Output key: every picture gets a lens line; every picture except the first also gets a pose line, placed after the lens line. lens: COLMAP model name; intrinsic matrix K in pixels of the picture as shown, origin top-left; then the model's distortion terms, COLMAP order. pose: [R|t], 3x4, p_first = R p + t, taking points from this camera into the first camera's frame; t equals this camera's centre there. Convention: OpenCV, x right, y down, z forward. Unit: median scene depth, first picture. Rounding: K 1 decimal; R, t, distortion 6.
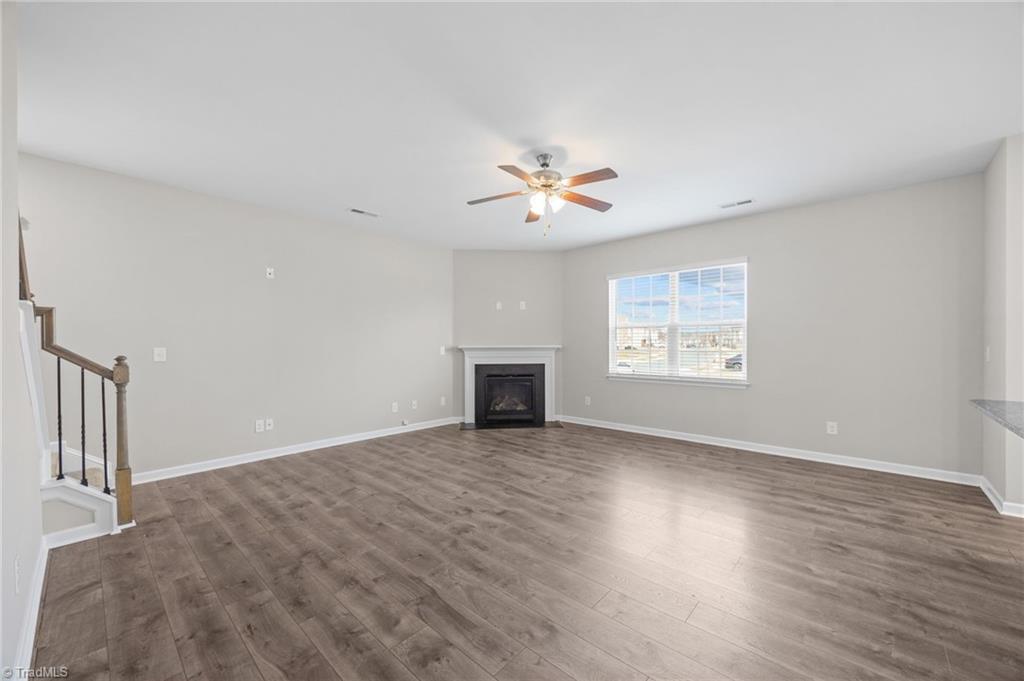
lens RADIAL K [[390.1, 0, 510.1], [0, 390.1, 345.3], [0, 0, 1]] dist [-0.000162, -0.000462]
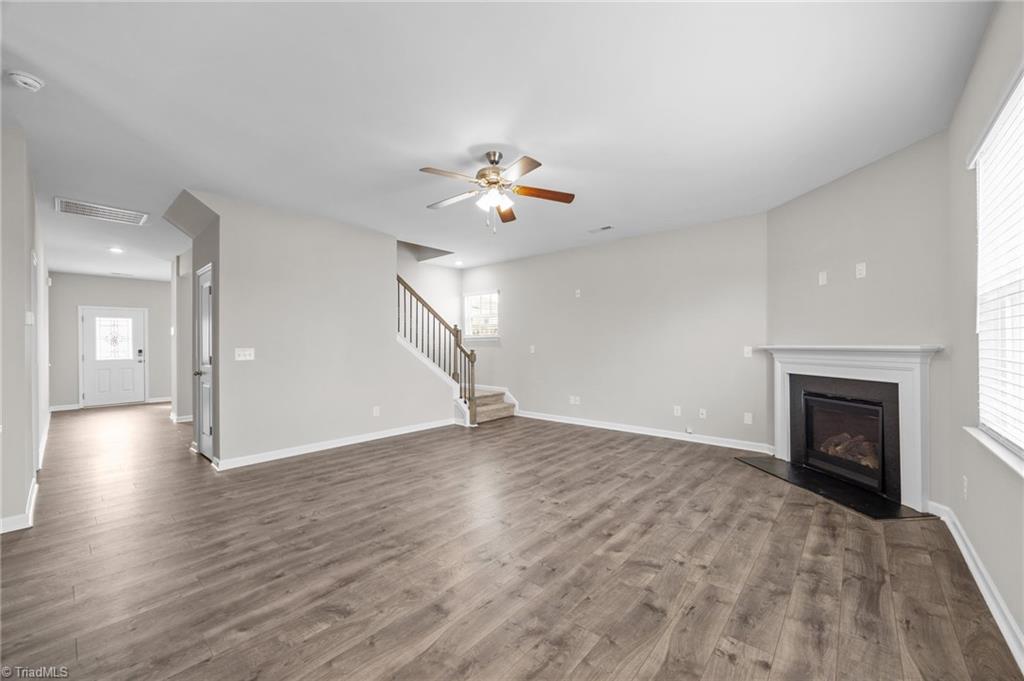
lens RADIAL K [[390.1, 0, 536.1], [0, 390.1, 345.1], [0, 0, 1]] dist [-0.000162, -0.000462]
pose [[0.056999, 0.002597, -0.998371, 0.832971], [0.004556, 0.999986, 0.002861, -0.004741], [0.998364, -0.004712, 0.056987, 0.811682]]
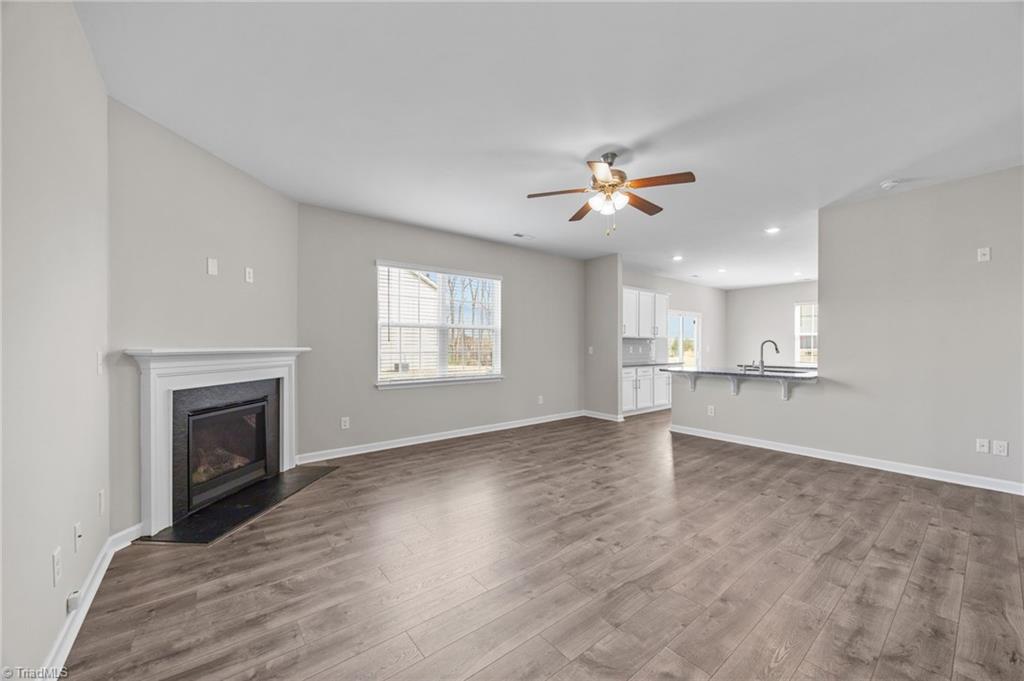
lens RADIAL K [[390.1, 0, 530.1], [0, 390.1, 345.7], [0, 0, 1]] dist [-0.000162, -0.000462]
pose [[0.136368, 0.001809, 0.990657, -0.710852], [0.002409, 0.999995, -0.002158, 0.000048], [-0.990655, 0.002681, 0.136363, 0.822531]]
